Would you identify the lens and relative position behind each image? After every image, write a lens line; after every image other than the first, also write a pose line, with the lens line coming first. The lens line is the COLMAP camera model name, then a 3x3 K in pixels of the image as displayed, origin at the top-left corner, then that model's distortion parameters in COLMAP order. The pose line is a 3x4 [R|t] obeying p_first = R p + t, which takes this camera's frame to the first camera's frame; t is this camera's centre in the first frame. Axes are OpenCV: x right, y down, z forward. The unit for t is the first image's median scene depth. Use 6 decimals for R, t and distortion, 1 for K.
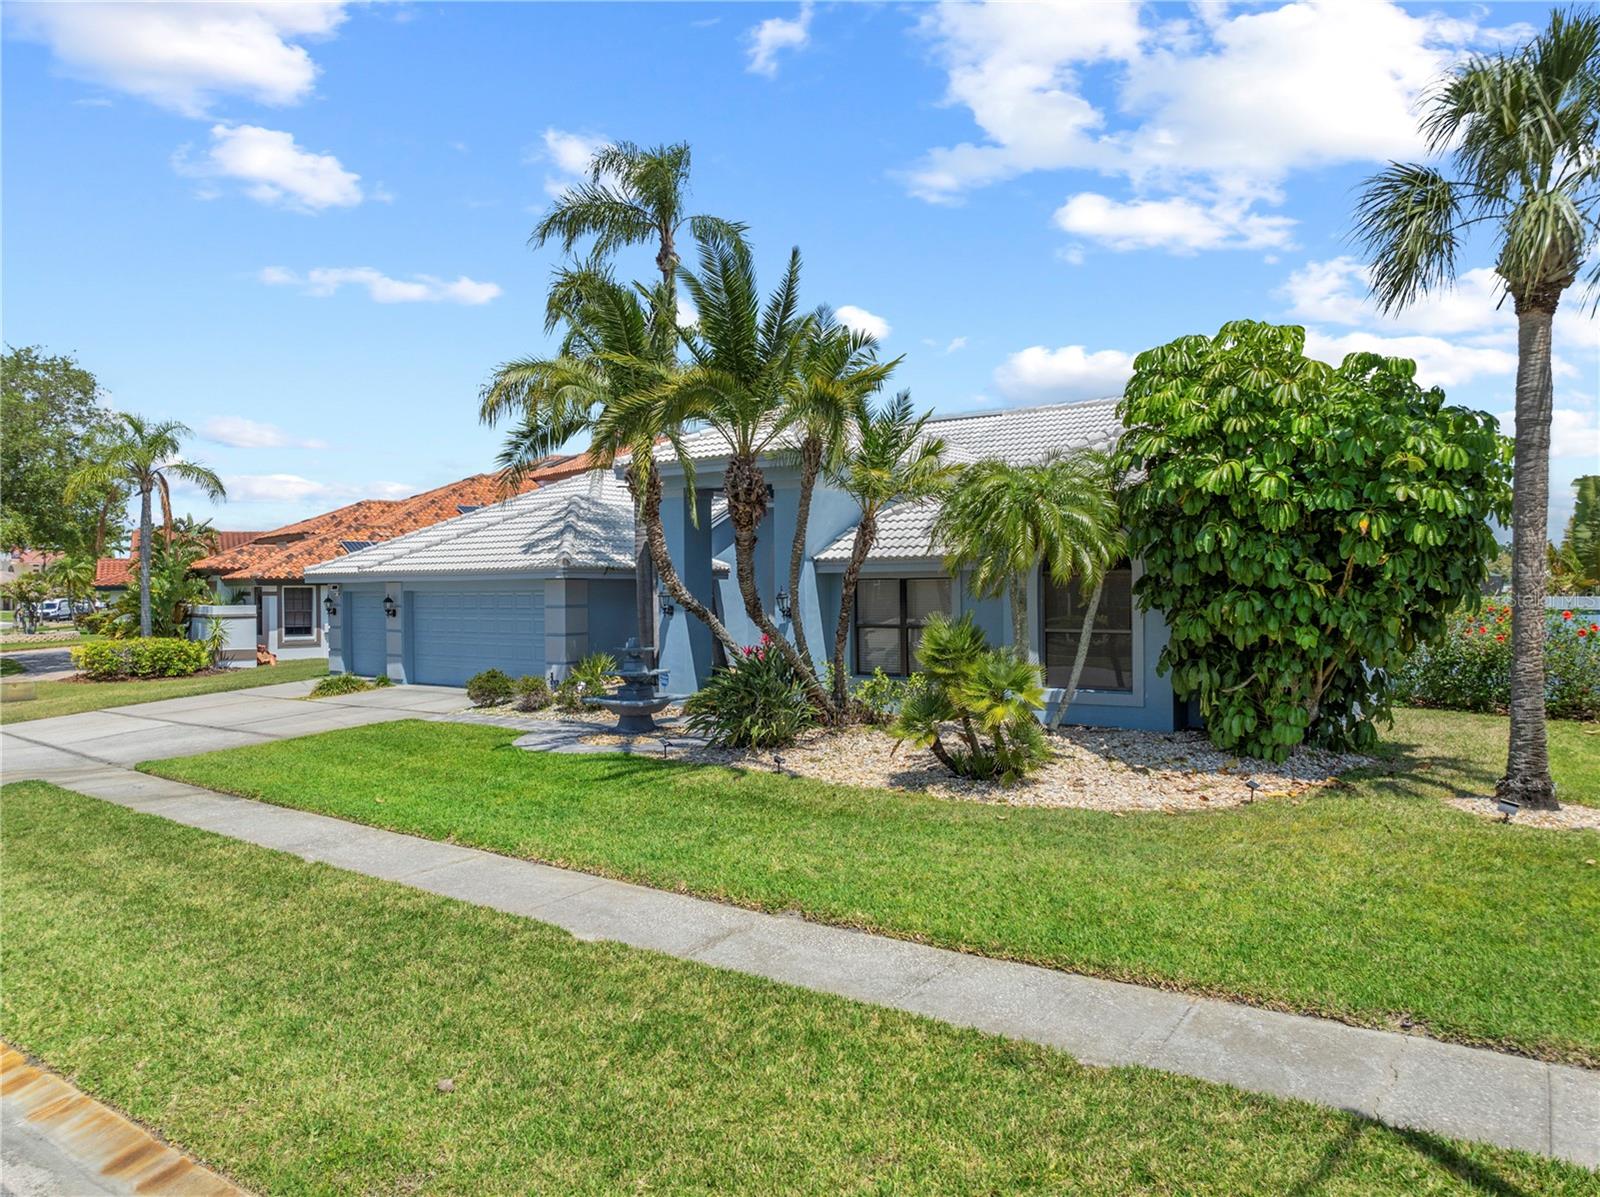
lens RADIAL K [[1128.7, 0, 809.4], [0, 1128.7, 596.4], [0, 0, 1]] dist [-0.040529, 0.006797]
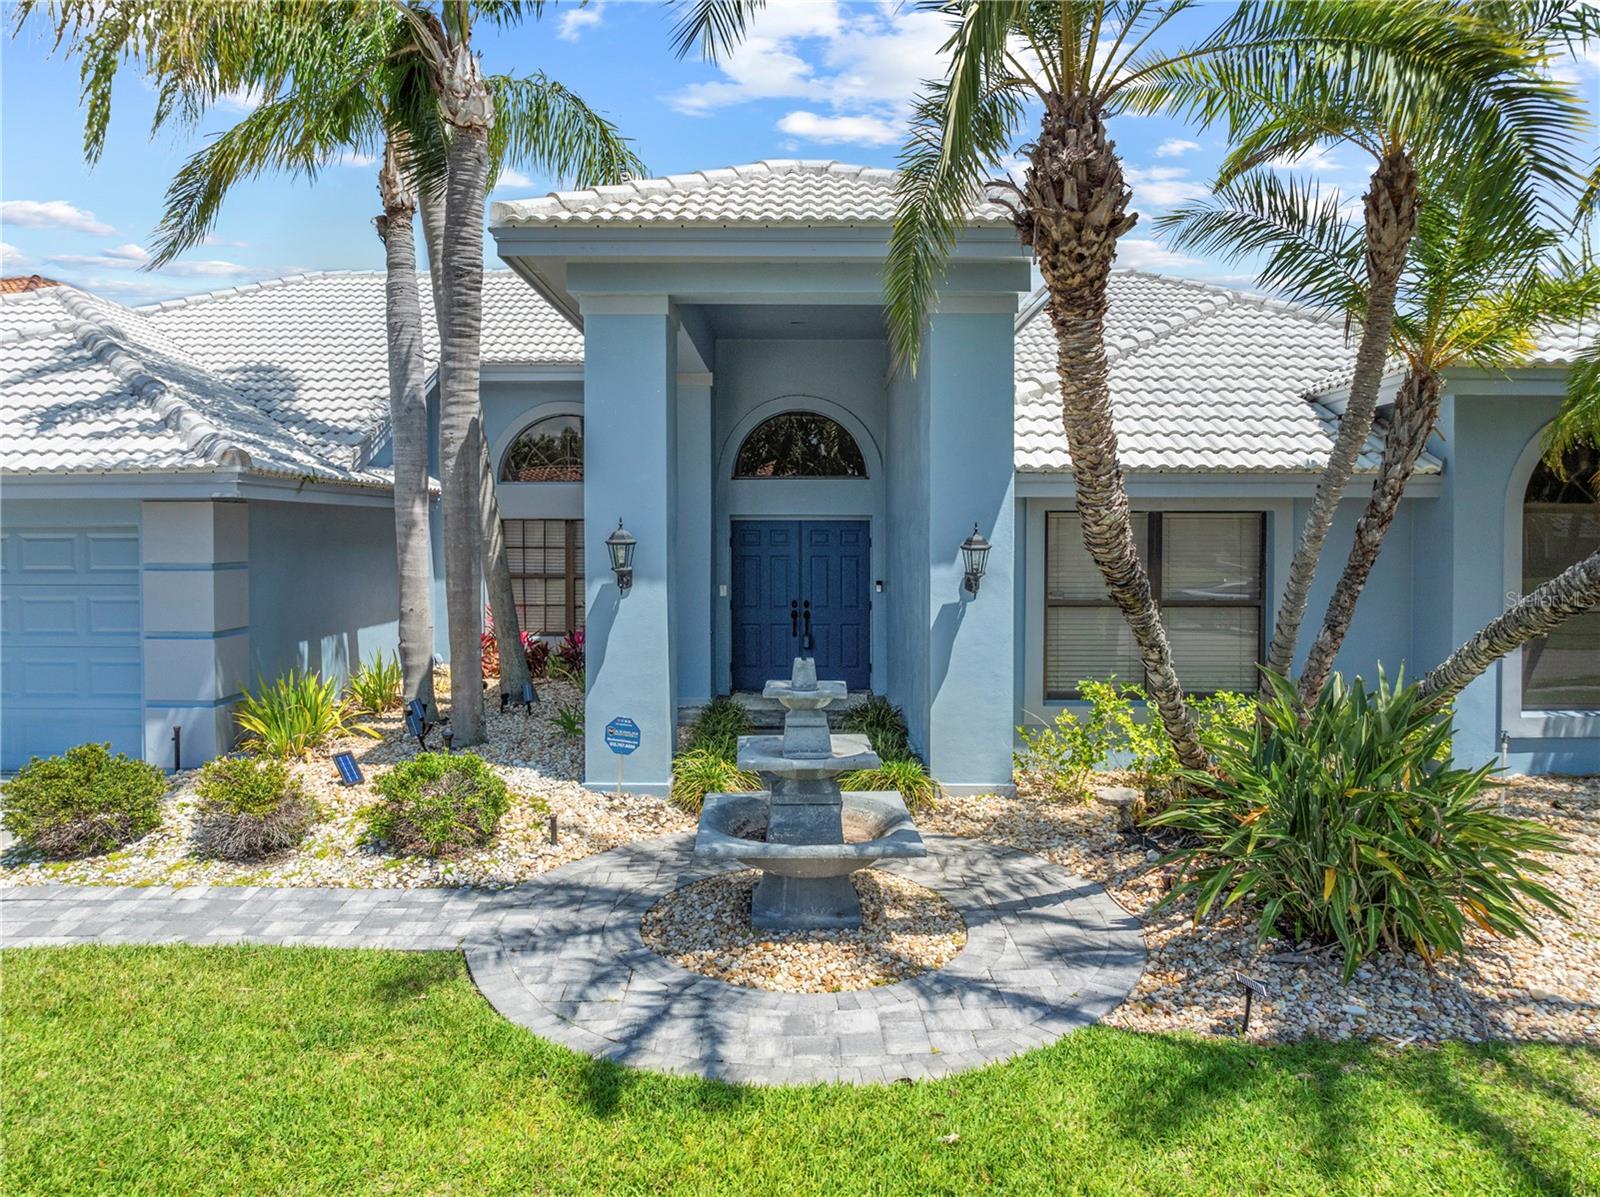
lens RADIAL K [[1148.3, 0, 794.6], [0, 1148.3, 554.9], [0, 0, 1]] dist [-0.037088, 0.000253]
pose [[0.810415, -0.005174, 0.585833, -0.277767], [-0.002447, 0.999922, 0.012216, -0.001179], [-0.585850, -0.011333, 0.810340, 0.511433]]
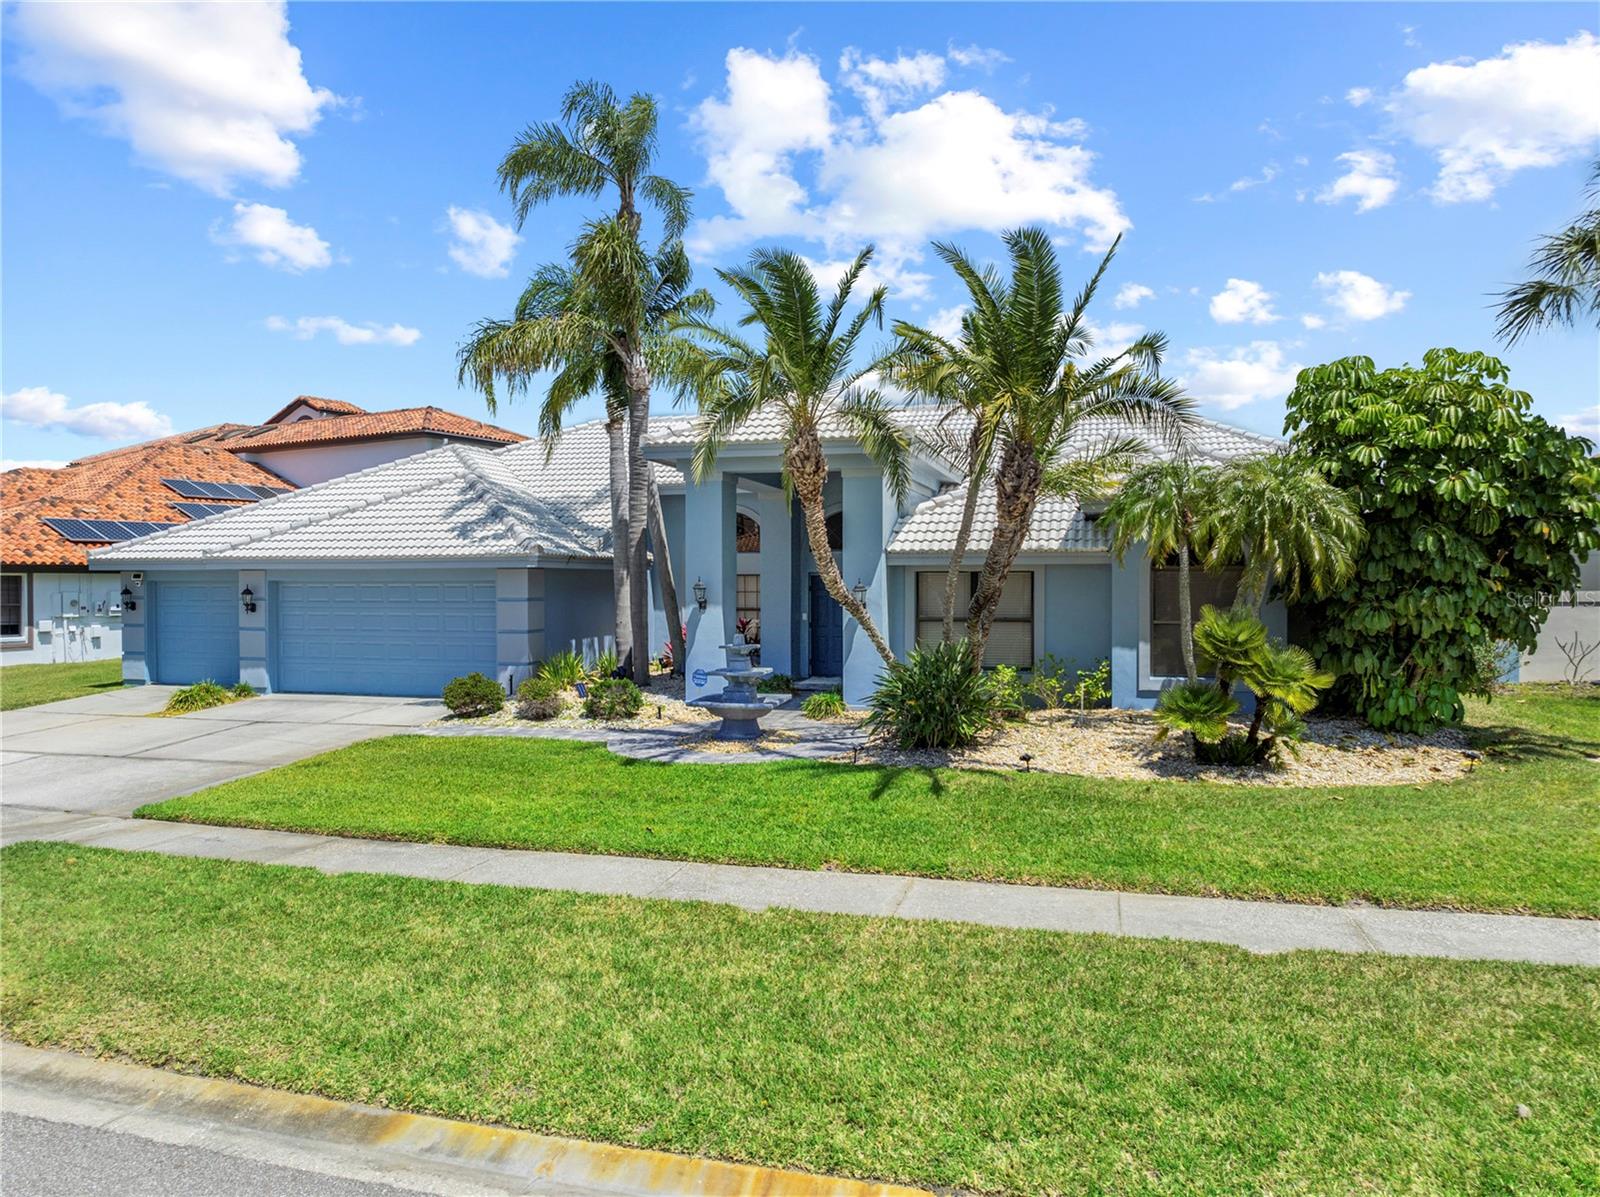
lens RADIAL K [[1128.7, 0, 809.4], [0, 1128.7, 596.4], [0, 0, 1]] dist [-0.040529, 0.006797]
pose [[0.930237, 0.000456, 0.366959, -0.322232], [-0.003110, 0.999973, 0.006642, -0.000102], [-0.366946, -0.007320, 0.930213, 0.094109]]
